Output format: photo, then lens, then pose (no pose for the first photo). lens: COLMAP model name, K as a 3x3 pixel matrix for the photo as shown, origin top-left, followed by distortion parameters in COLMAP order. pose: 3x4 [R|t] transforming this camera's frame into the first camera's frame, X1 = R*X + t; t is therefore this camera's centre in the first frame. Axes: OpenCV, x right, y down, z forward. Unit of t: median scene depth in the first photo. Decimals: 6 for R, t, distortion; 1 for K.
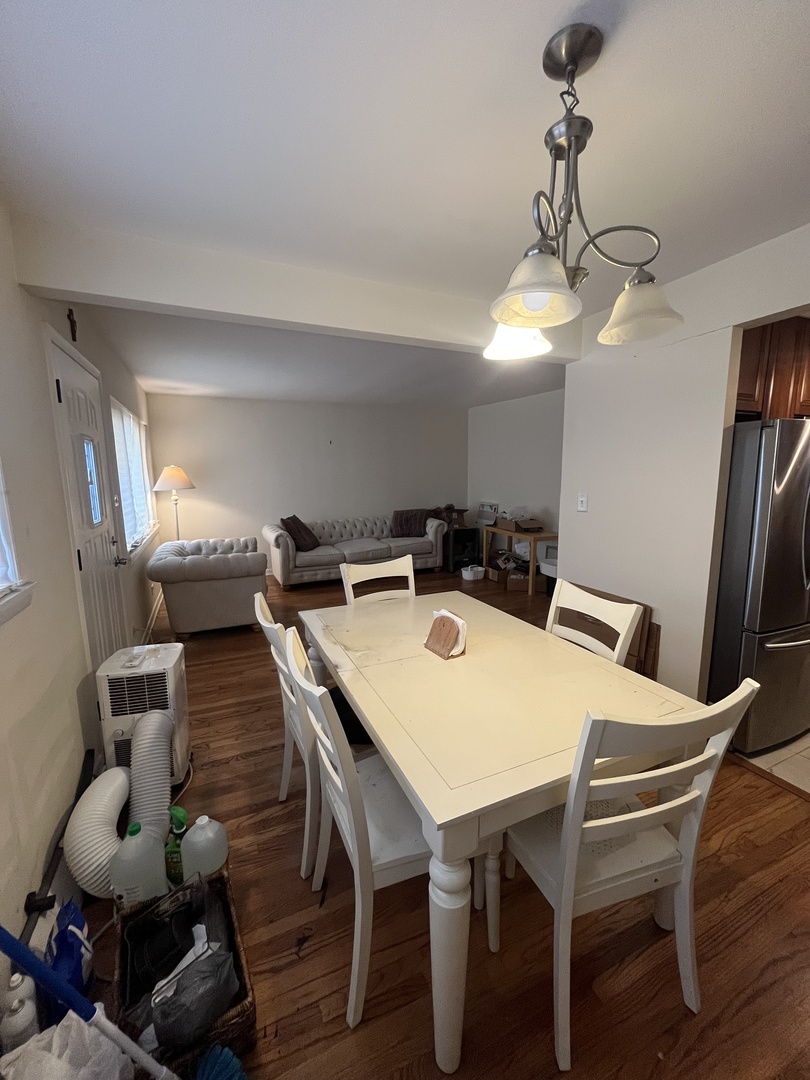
lens RADIAL K [[434.8, 0, 404.6], [0, 434.8, 540.1], [0, 0, 1]] dist [-0.002961, -0.000175]
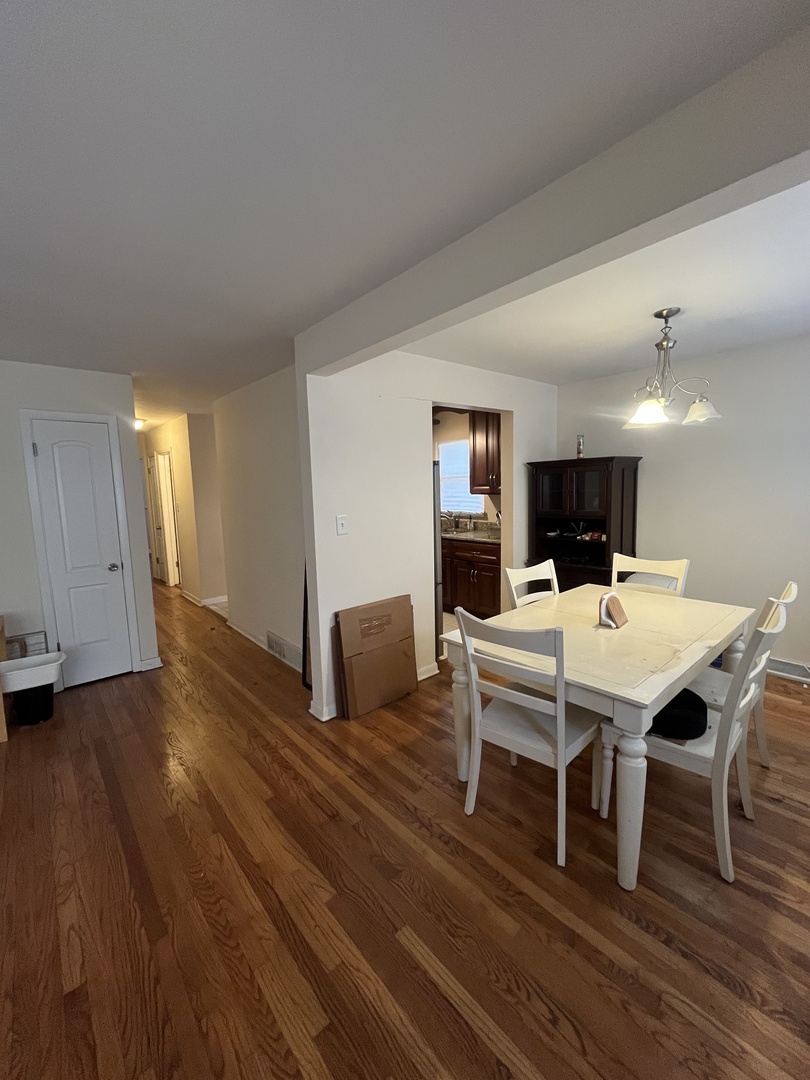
lens RADIAL K [[434.8, 0, 403.6], [0, 434.8, 539.3], [0, 0, 1]] dist [-0.002961, -0.000175]
pose [[-0.284274, -0.095760, 0.953949, -0.281343], [0.182088, 0.971497, 0.151783, -0.088834], [-0.941293, 0.216850, -0.258734, 0.562337]]
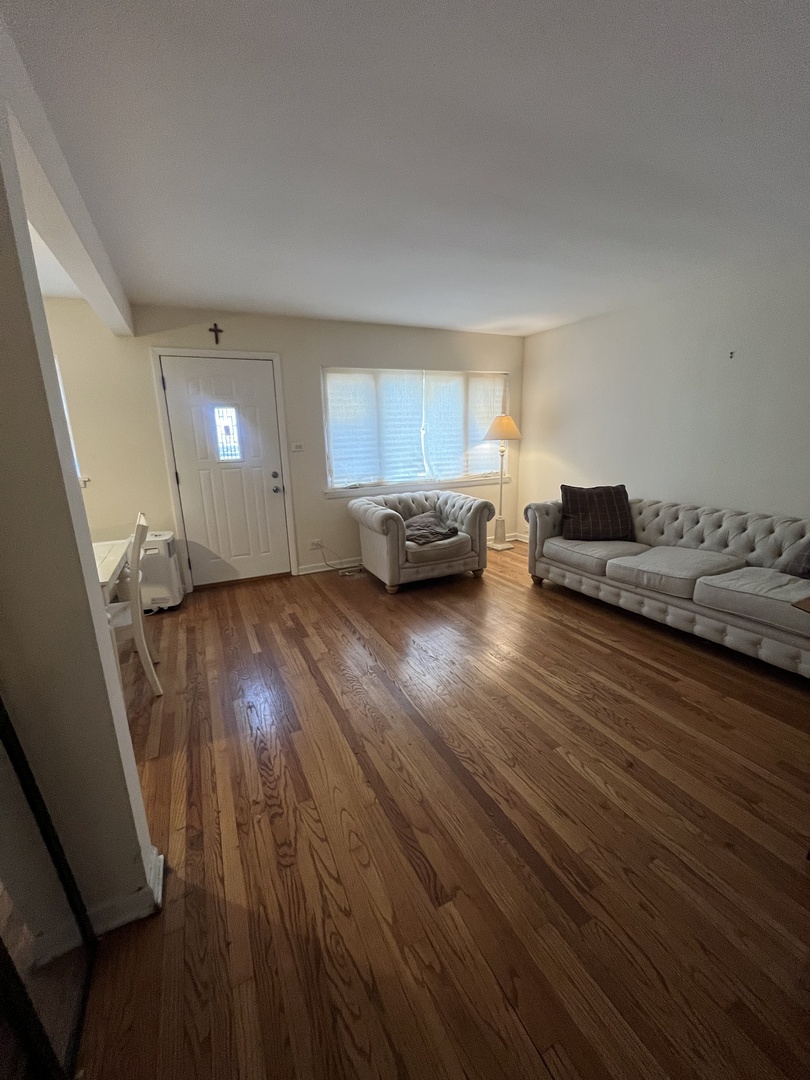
lens RADIAL K [[434.8, 0, 402.2], [0, 434.8, 541.8], [0, 0, 1]] dist [-0.002961, -0.000175]
pose [[0.021976, 0.251097, -0.967712, 0.395563], [-0.130219, 0.960419, 0.246248, -0.096765], [0.991242, 0.120603, 0.053803, 0.670644]]
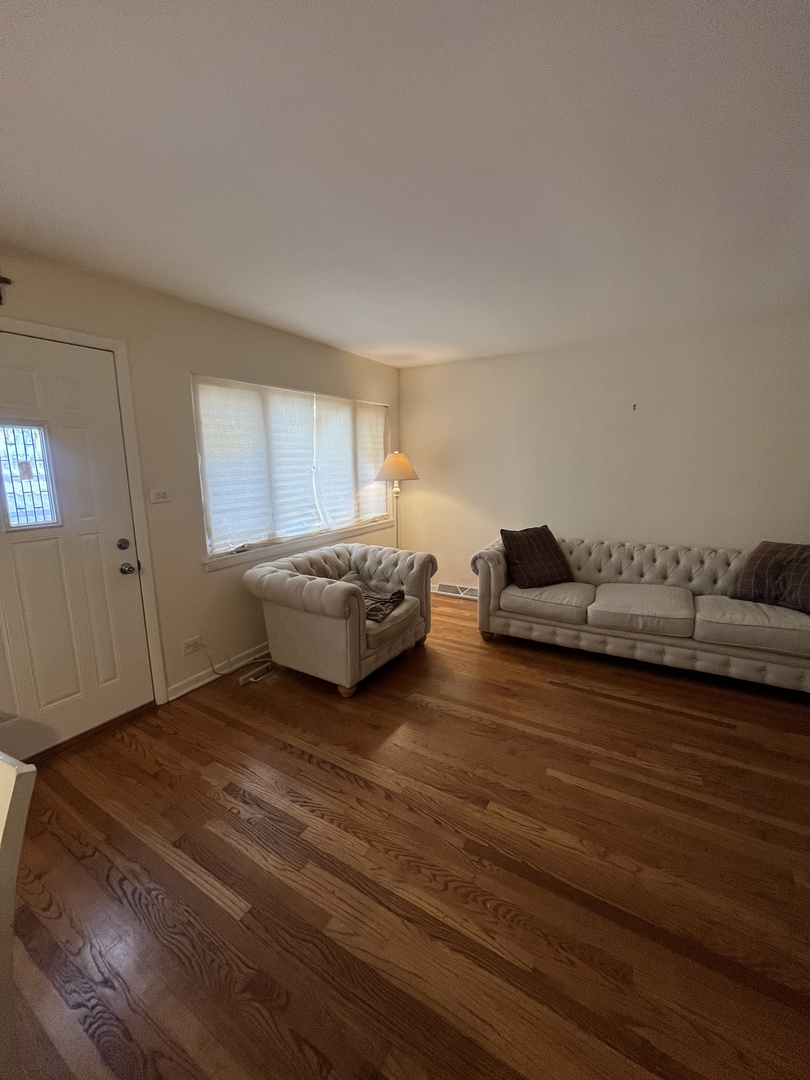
lens RADIAL K [[434.8, 0, 403.0], [0, 434.8, 540.1], [0, 0, 1]] dist [-0.002961, -0.000175]
pose [[0.562748, 0.152814, -0.812381, 0.161425], [-0.124053, 0.987247, 0.099774, -0.077899], [0.817267, 0.044631, 0.574528, 0.468594]]
